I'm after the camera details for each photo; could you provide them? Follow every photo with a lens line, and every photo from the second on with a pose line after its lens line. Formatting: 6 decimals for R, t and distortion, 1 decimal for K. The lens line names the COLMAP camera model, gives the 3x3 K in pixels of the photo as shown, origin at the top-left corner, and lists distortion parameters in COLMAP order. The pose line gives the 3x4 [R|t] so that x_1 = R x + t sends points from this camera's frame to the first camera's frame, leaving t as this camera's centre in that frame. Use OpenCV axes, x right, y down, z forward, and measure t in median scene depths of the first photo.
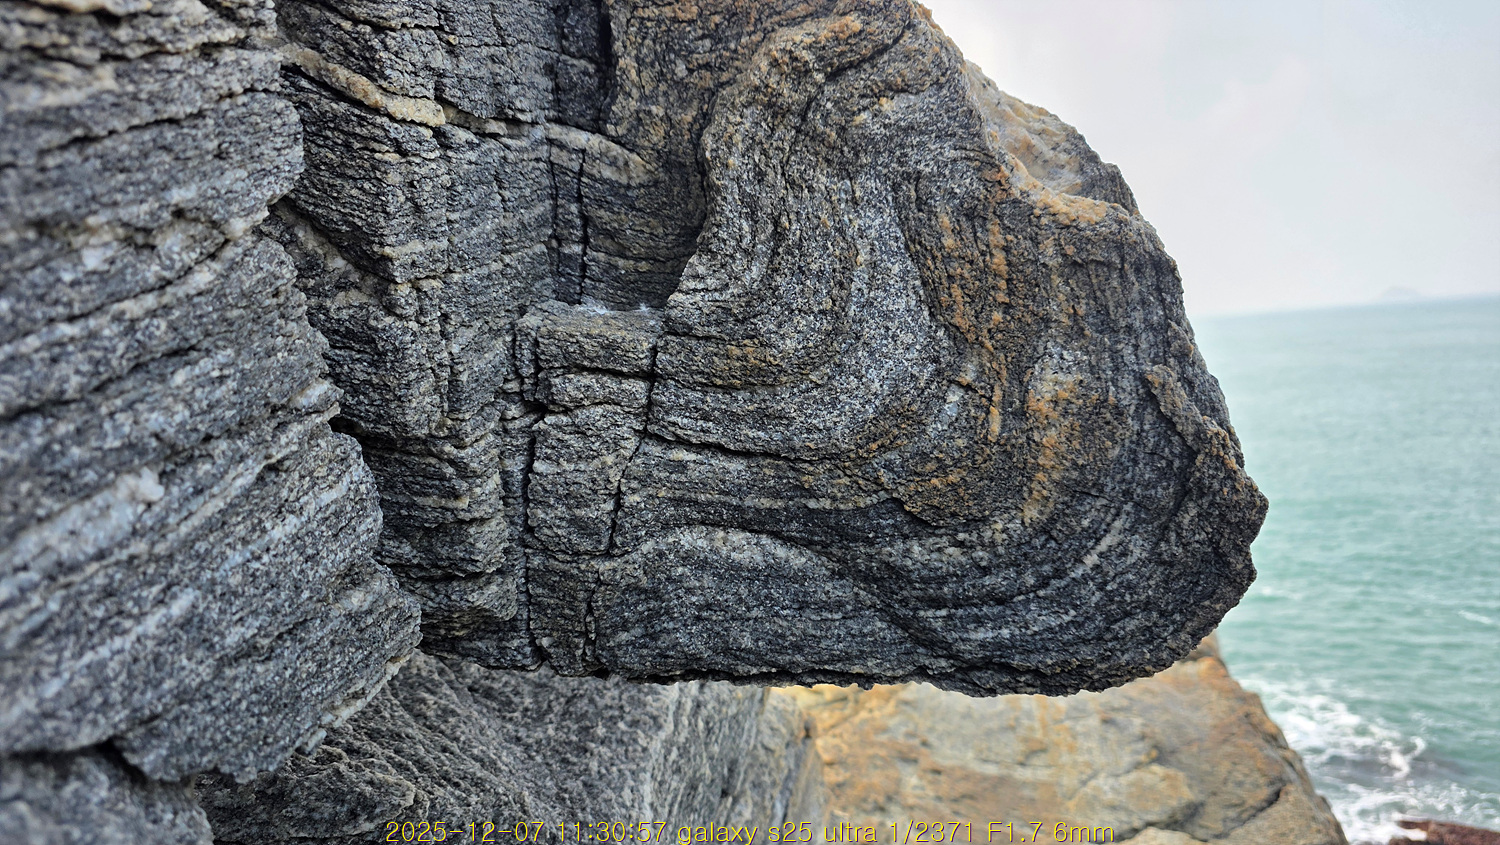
lens RADIAL K [[1030.0, 0, 798.2], [0, 1030.0, 430.9], [0, 0, 1]] dist [0.072152, -0.081104]
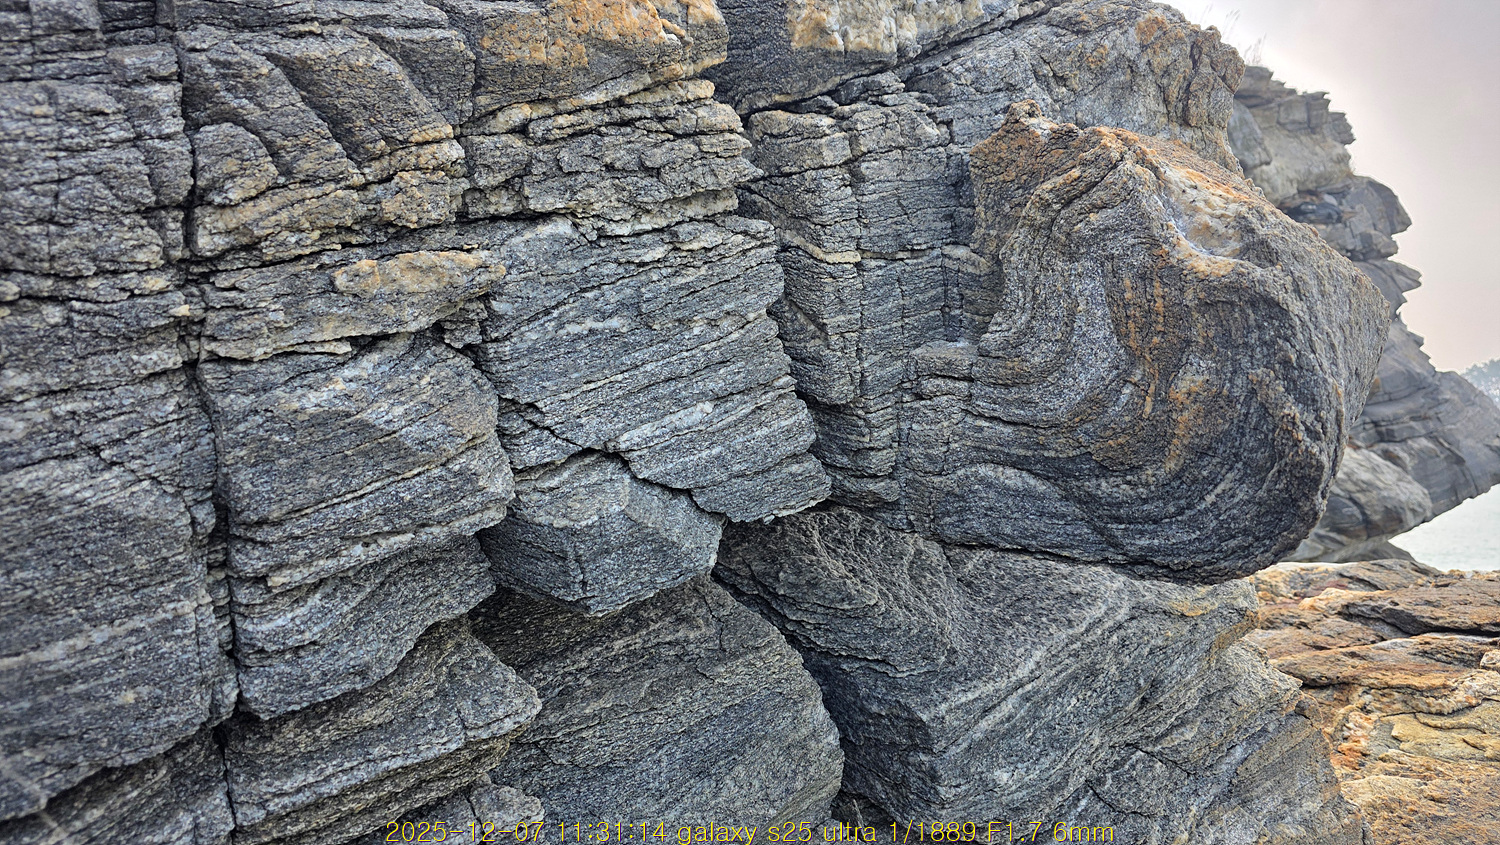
lens RADIAL K [[1030.0, 0, 798.2], [0, 1030.0, 430.9], [0, 0, 1]] dist [0.072152, -0.081104]
pose [[0.713690, 0.025895, -0.699983, 0.920490], [-0.061246, 0.997796, -0.025534, 0.102776], [0.697779, 0.061095, 0.713703, -0.508900]]
